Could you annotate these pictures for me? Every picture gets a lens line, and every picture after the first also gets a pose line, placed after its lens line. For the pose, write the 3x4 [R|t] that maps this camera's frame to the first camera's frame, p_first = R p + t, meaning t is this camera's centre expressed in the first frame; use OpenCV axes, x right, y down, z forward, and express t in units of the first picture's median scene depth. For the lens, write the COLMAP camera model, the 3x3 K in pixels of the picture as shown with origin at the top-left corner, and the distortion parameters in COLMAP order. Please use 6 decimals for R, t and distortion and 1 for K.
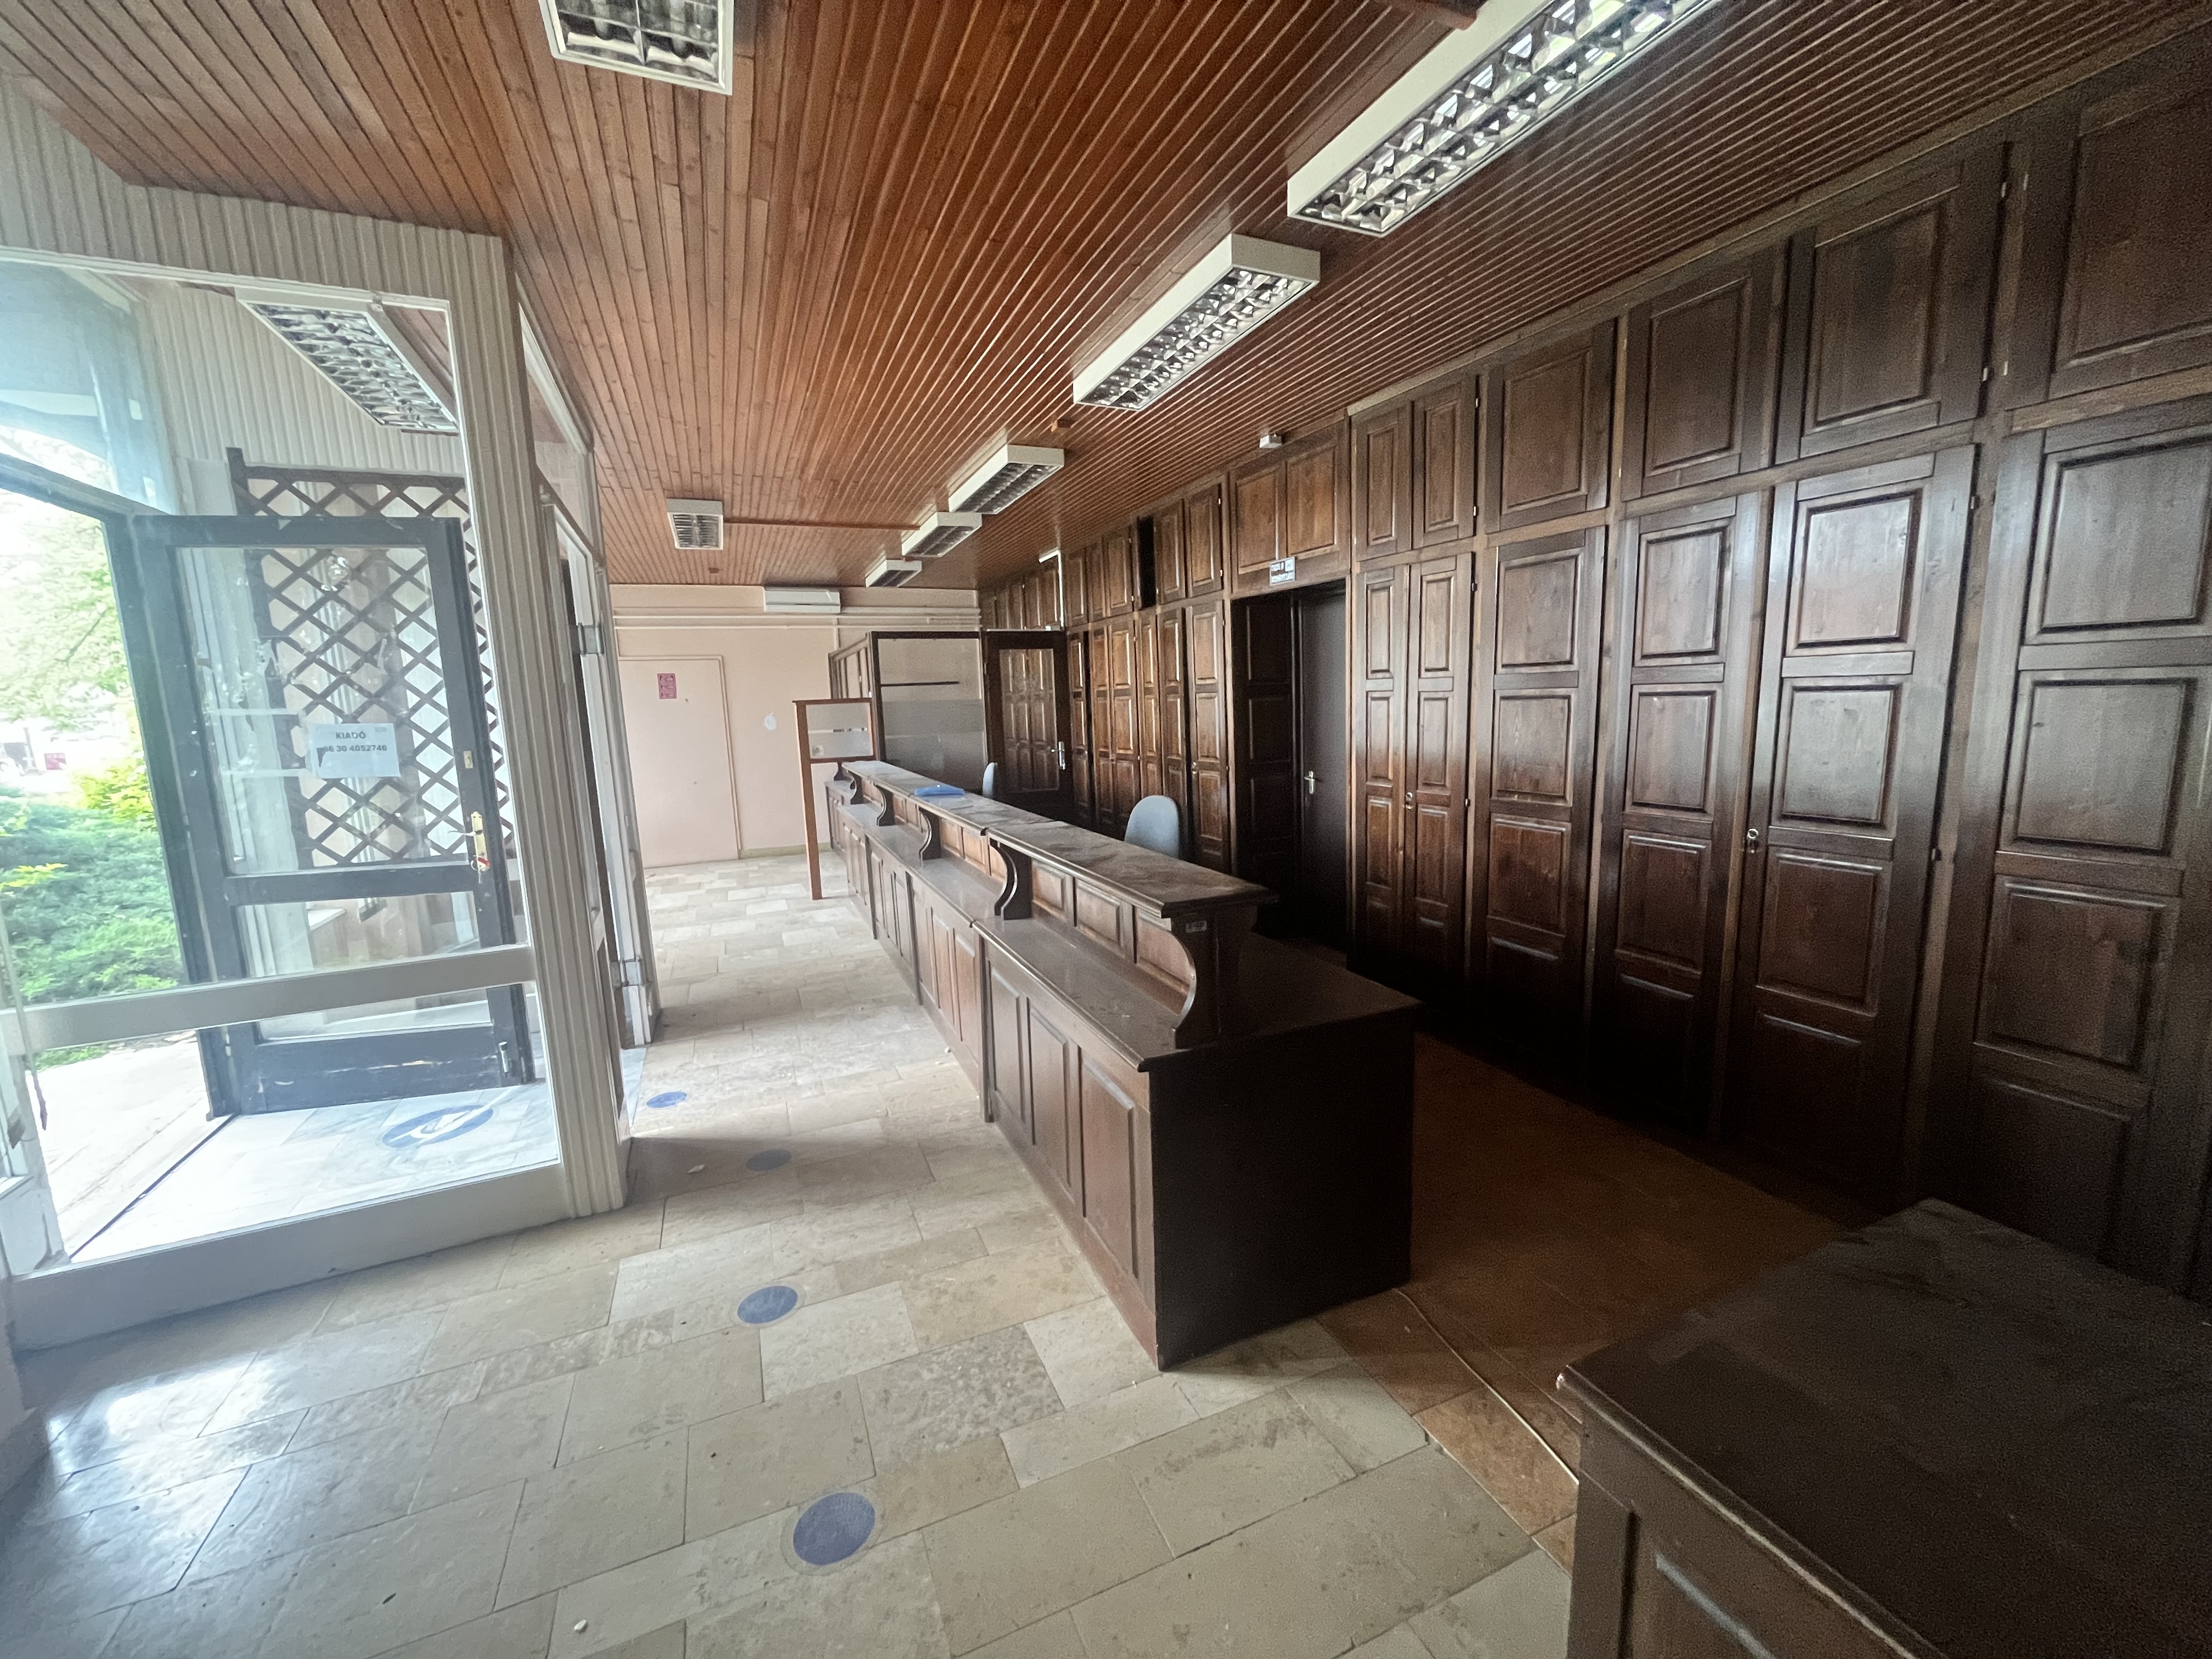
lens RADIAL K [[888.4, 0, 1099.7], [0, 888.4, 828.5], [0, 0, 1]] dist [-0.004279, -0.000312]
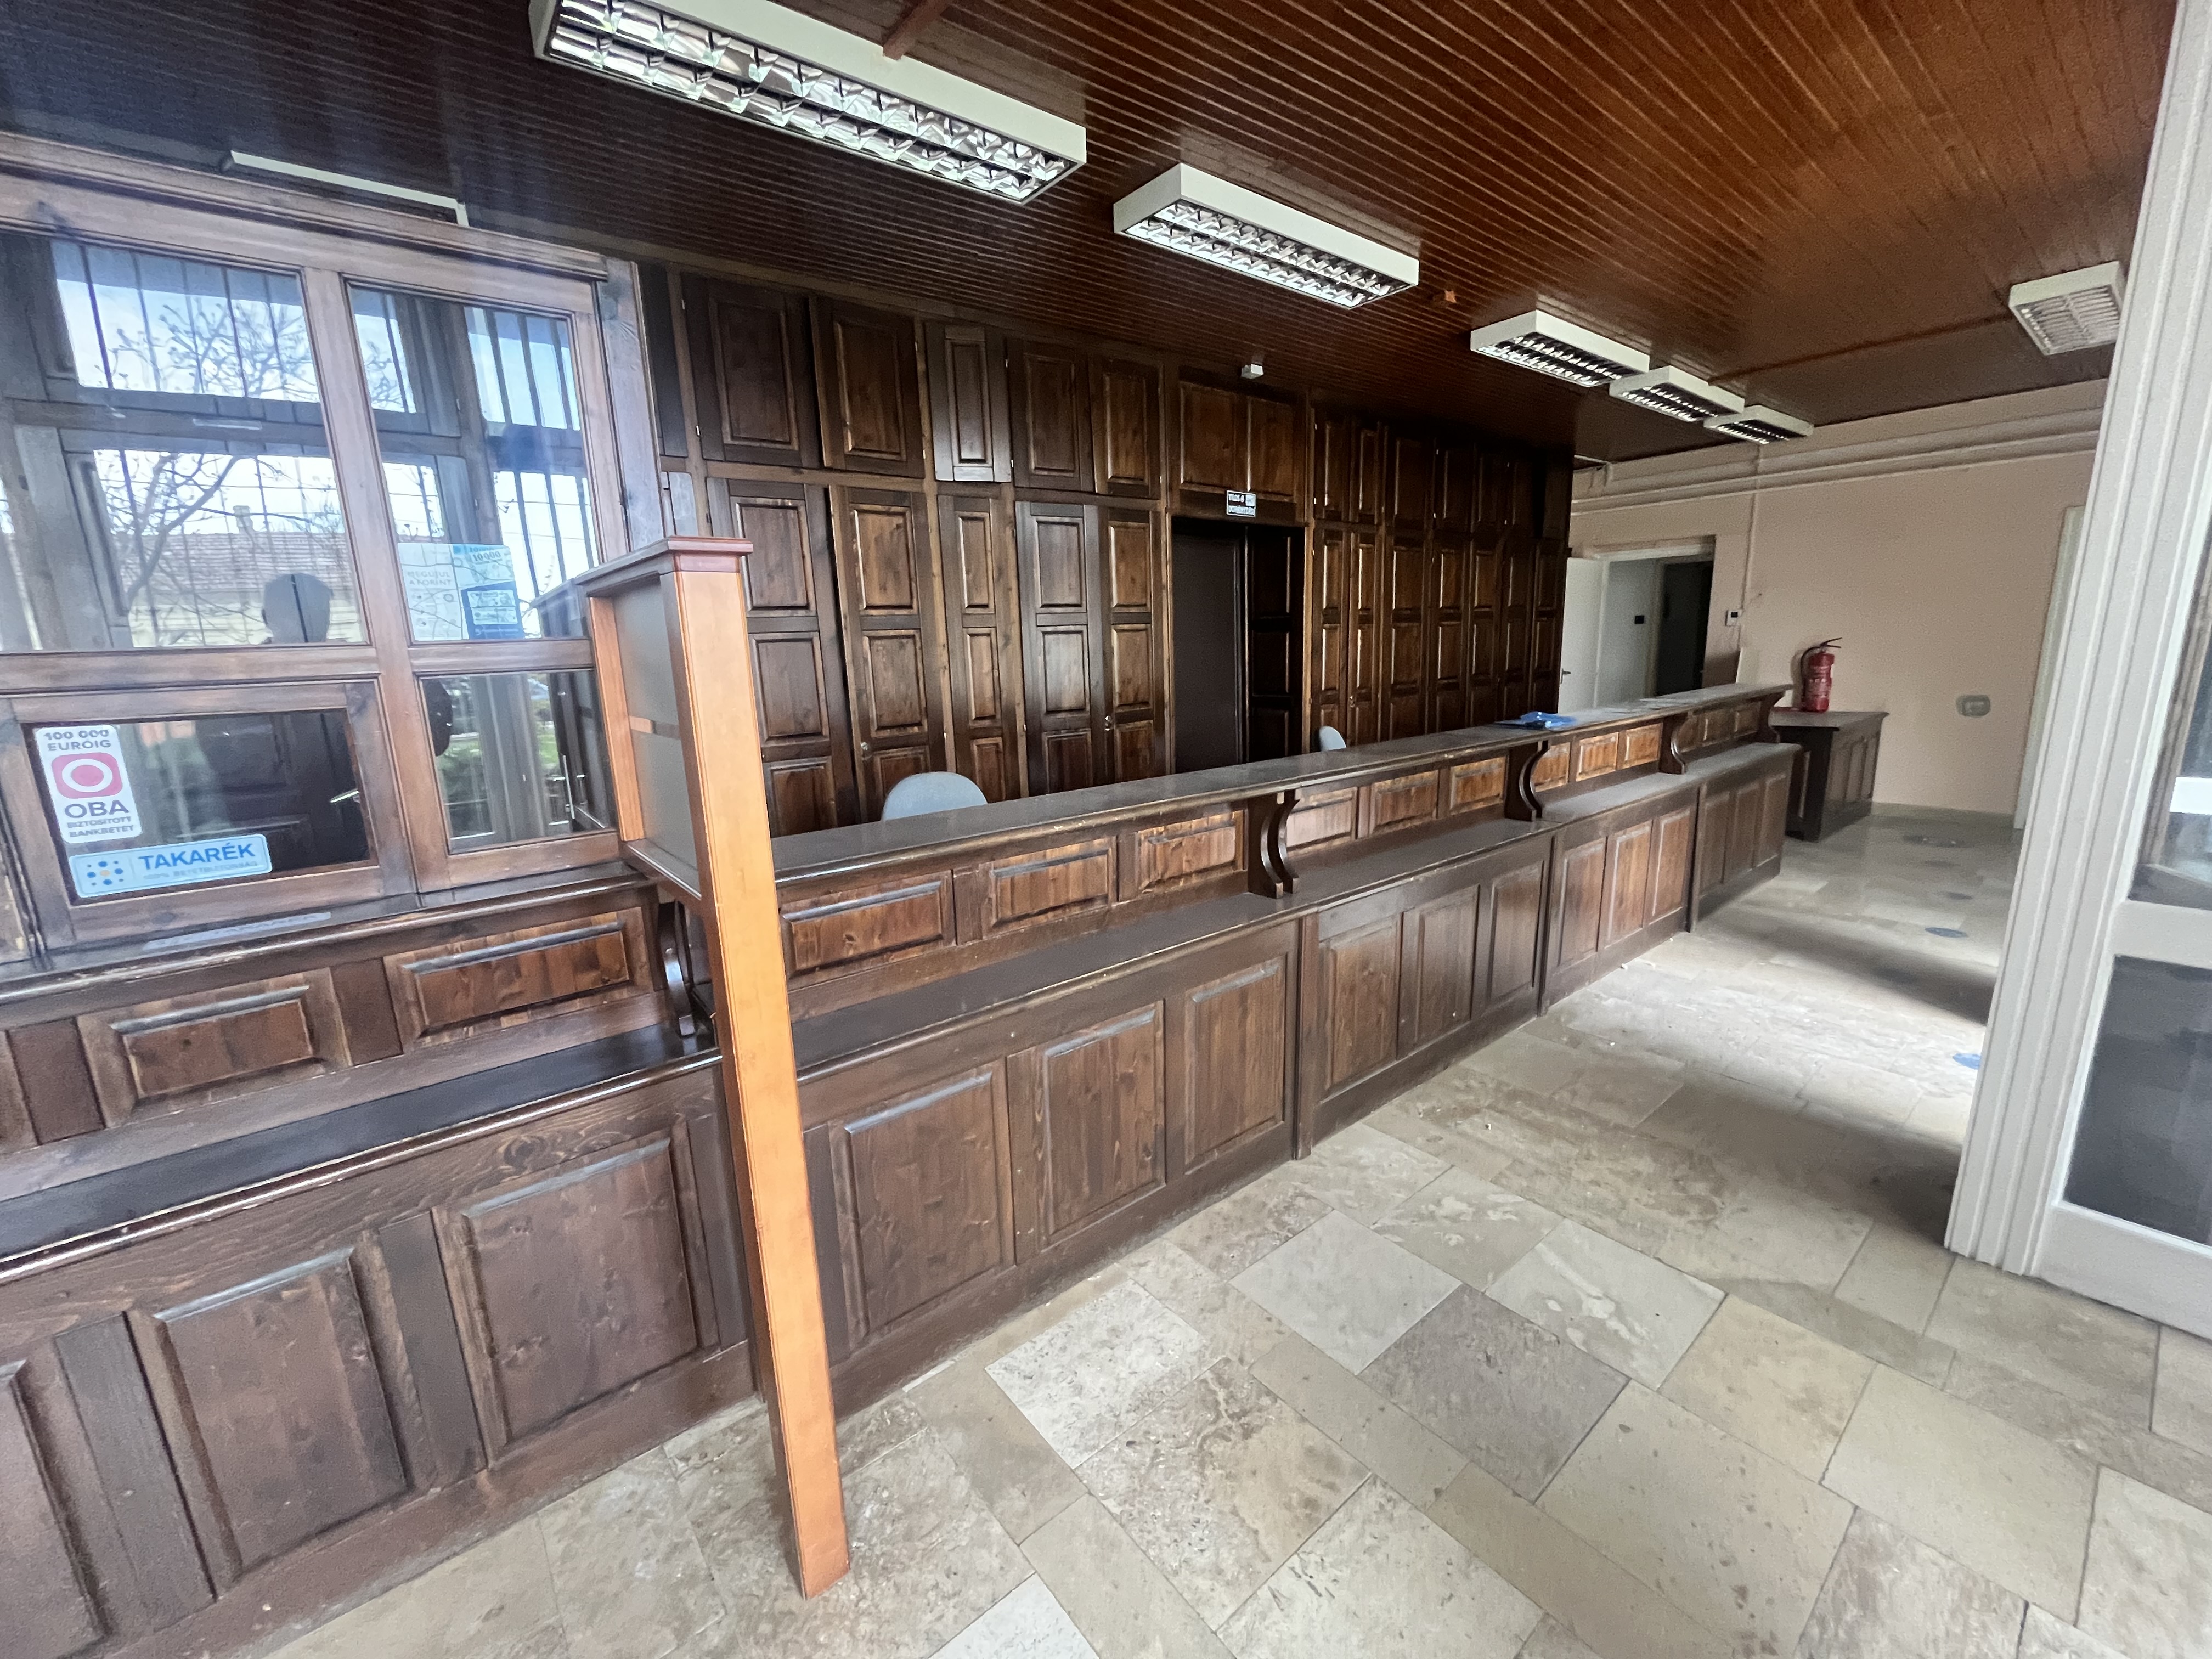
lens RADIAL K [[888.4, 0, 1099.7], [0, 888.4, 828.5], [0, 0, 1]] dist [-0.004279, -0.000312]
pose [[-0.269325, -0.156857, 0.950190, -0.984796], [0.187792, 0.959153, 0.211565, -0.223945], [-0.944563, 0.235417, -0.228867, 1.858641]]
